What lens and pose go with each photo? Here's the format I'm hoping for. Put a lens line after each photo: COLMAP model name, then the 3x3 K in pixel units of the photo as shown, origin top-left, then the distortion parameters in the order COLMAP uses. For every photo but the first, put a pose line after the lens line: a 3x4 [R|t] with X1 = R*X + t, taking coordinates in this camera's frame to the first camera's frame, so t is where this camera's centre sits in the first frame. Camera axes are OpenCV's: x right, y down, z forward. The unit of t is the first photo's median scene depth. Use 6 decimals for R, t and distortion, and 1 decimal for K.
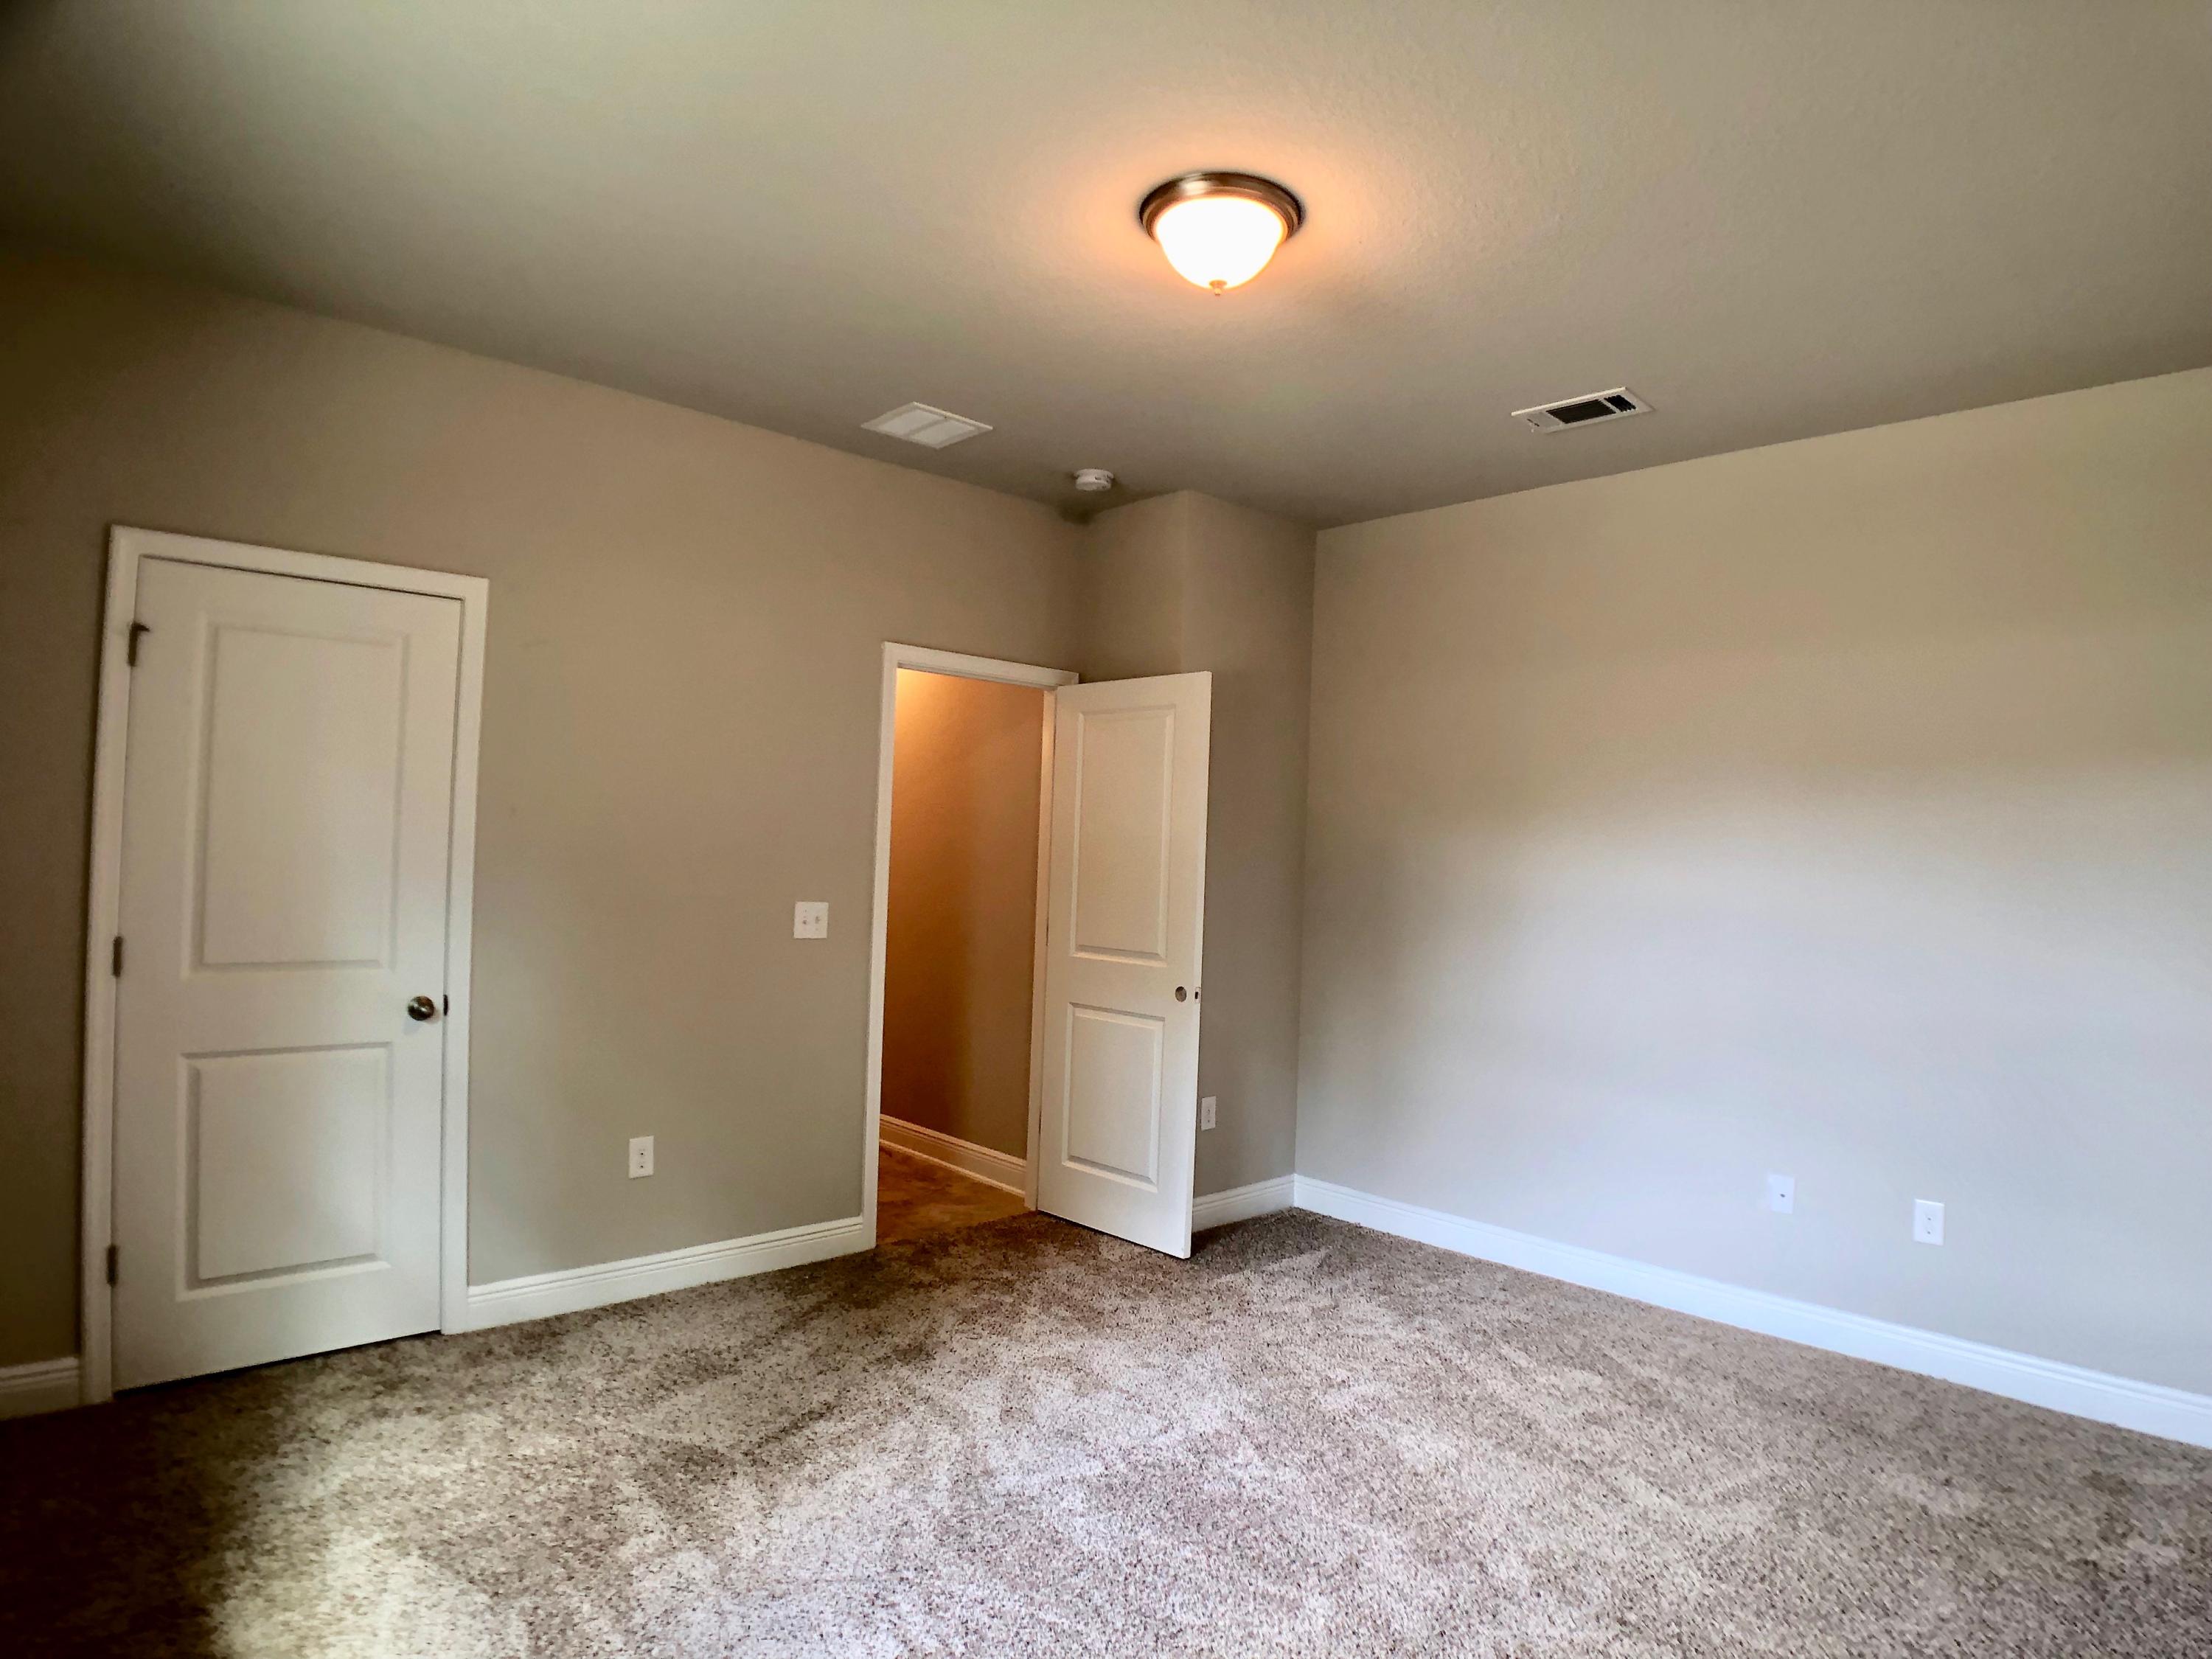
lens RADIAL K [[1253.9, 0, 1112.6], [0, 1253.9, 832.3], [0, 0, 1]] dist [-0.069725, 0.000363]
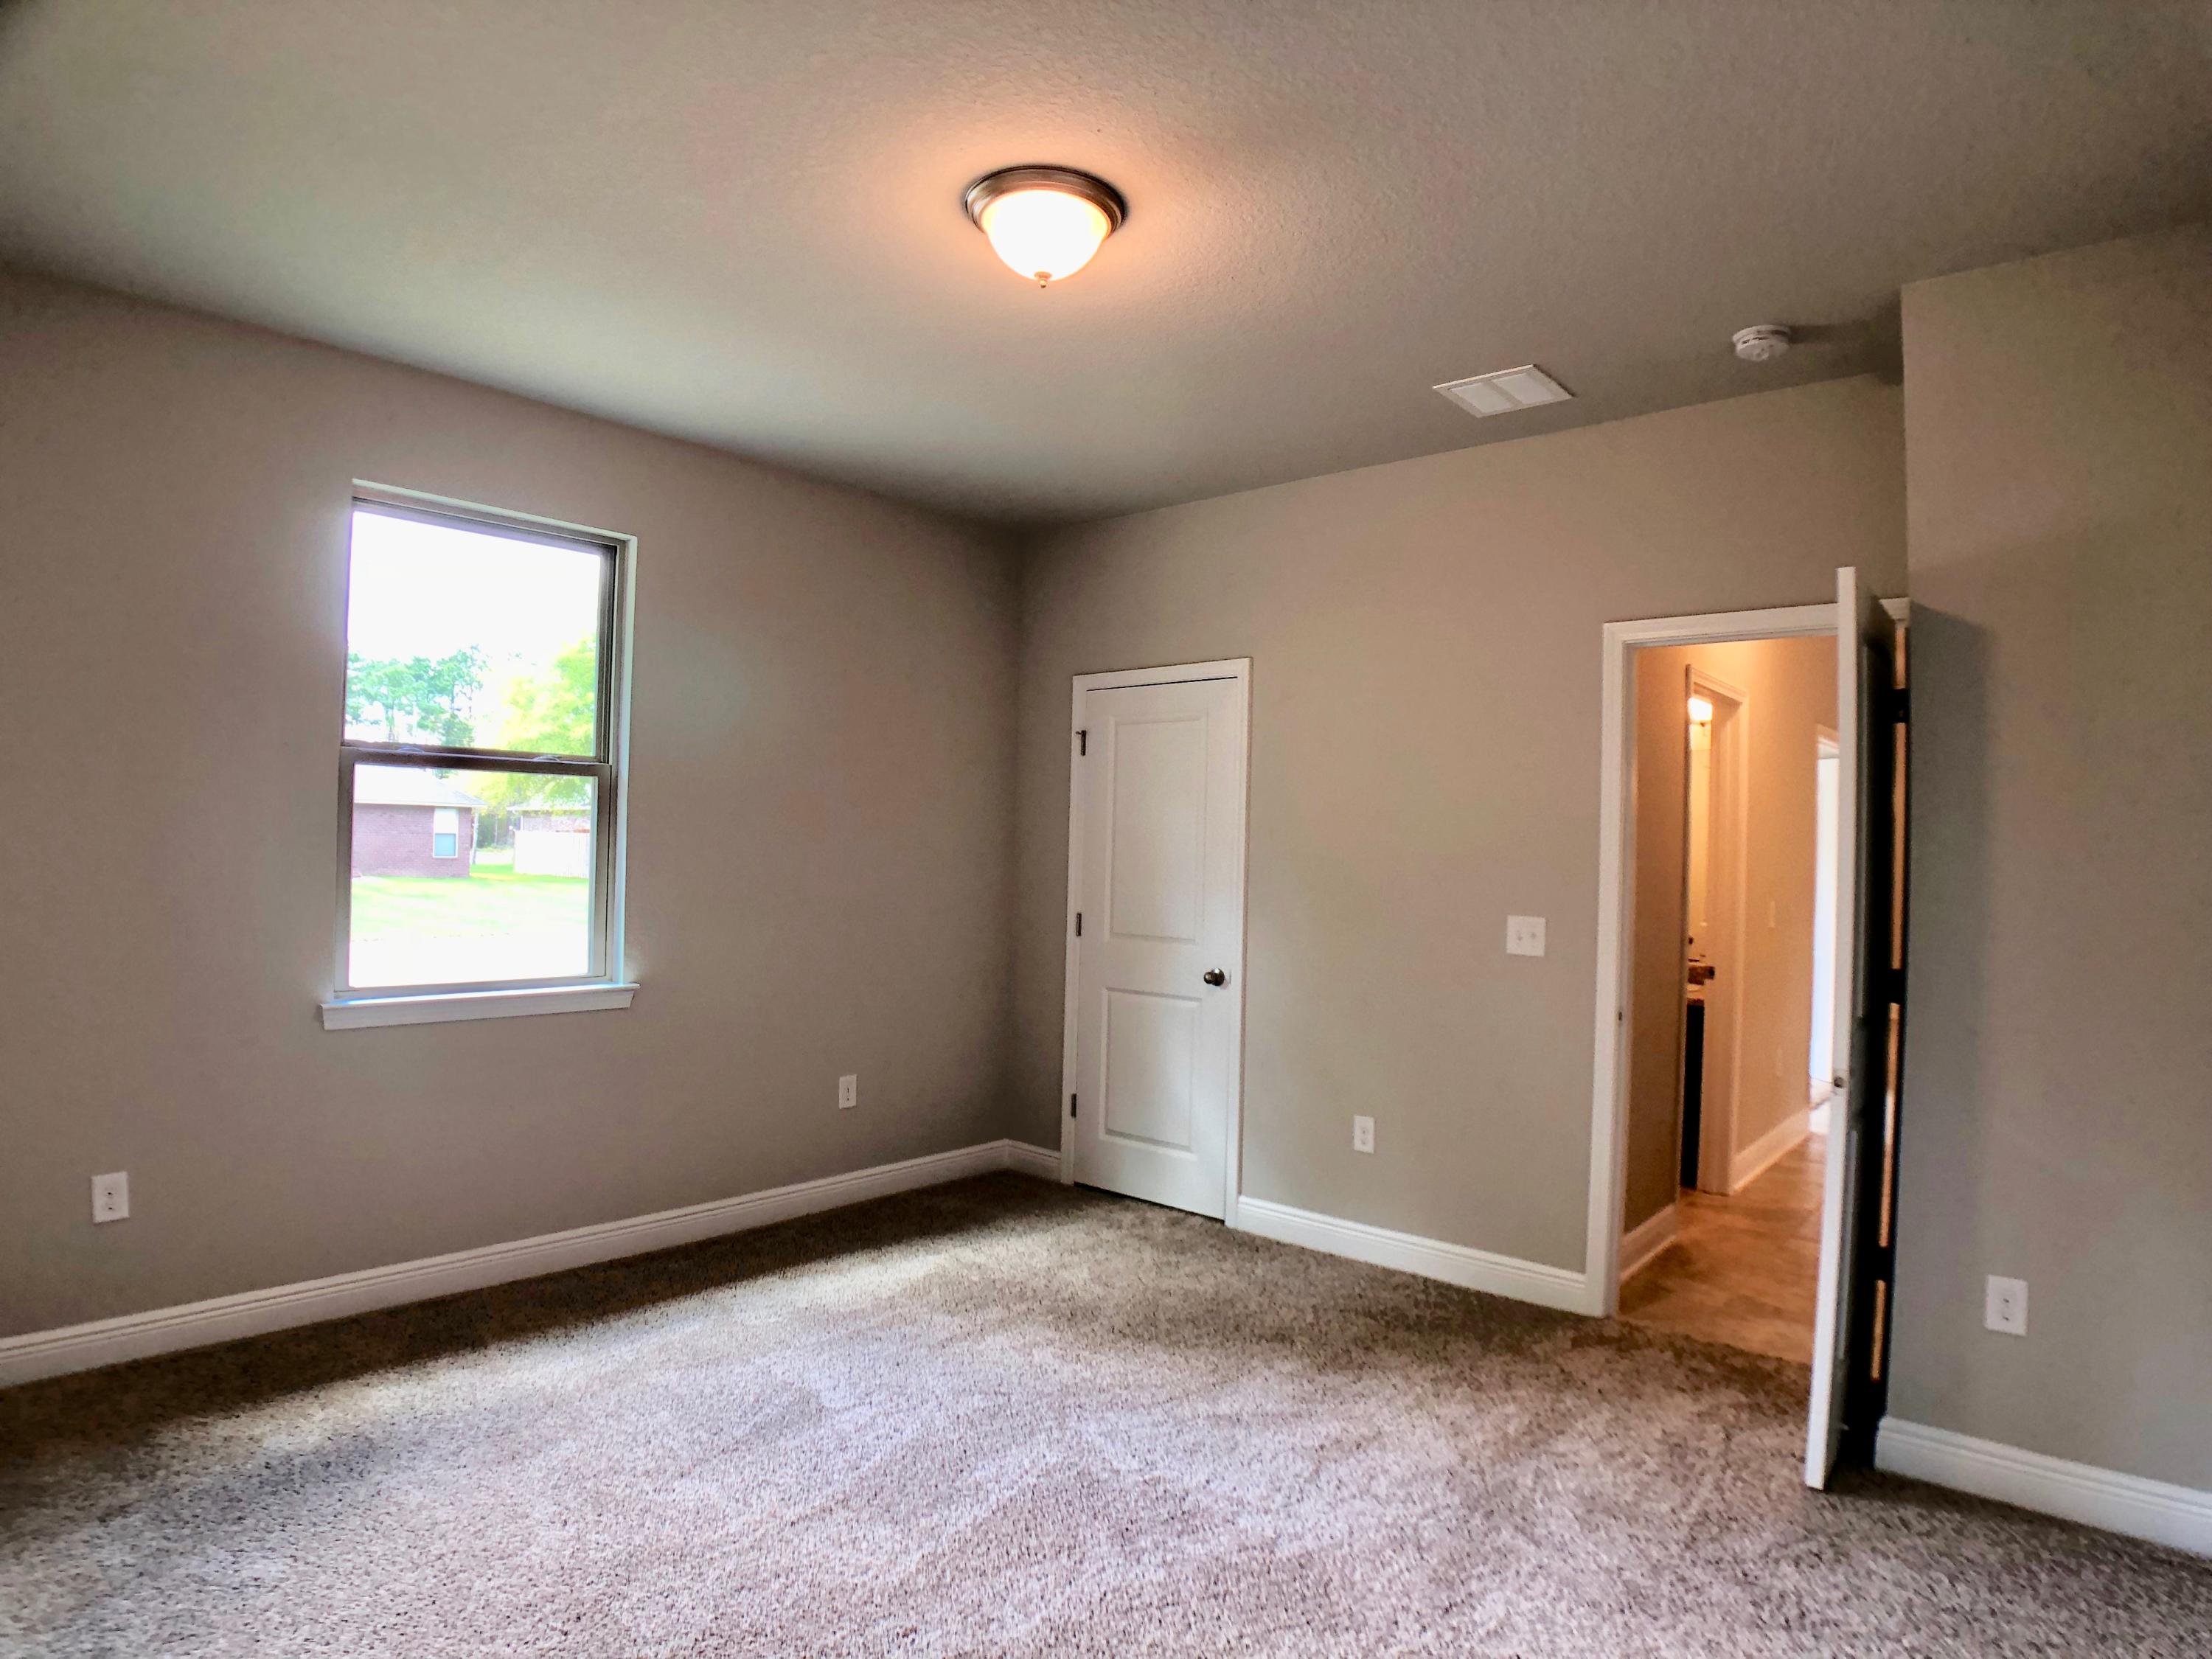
lens RADIAL K [[1253.9, 0, 1112.6], [0, 1253.9, 832.3], [0, 0, 1]] dist [-0.069725, 0.000363]
pose [[0.102561, -0.044510, -0.993730, 0.837147], [-0.004671, 0.998966, -0.045226, 0.045240], [0.994716, 0.009280, 0.102247, 0.741601]]
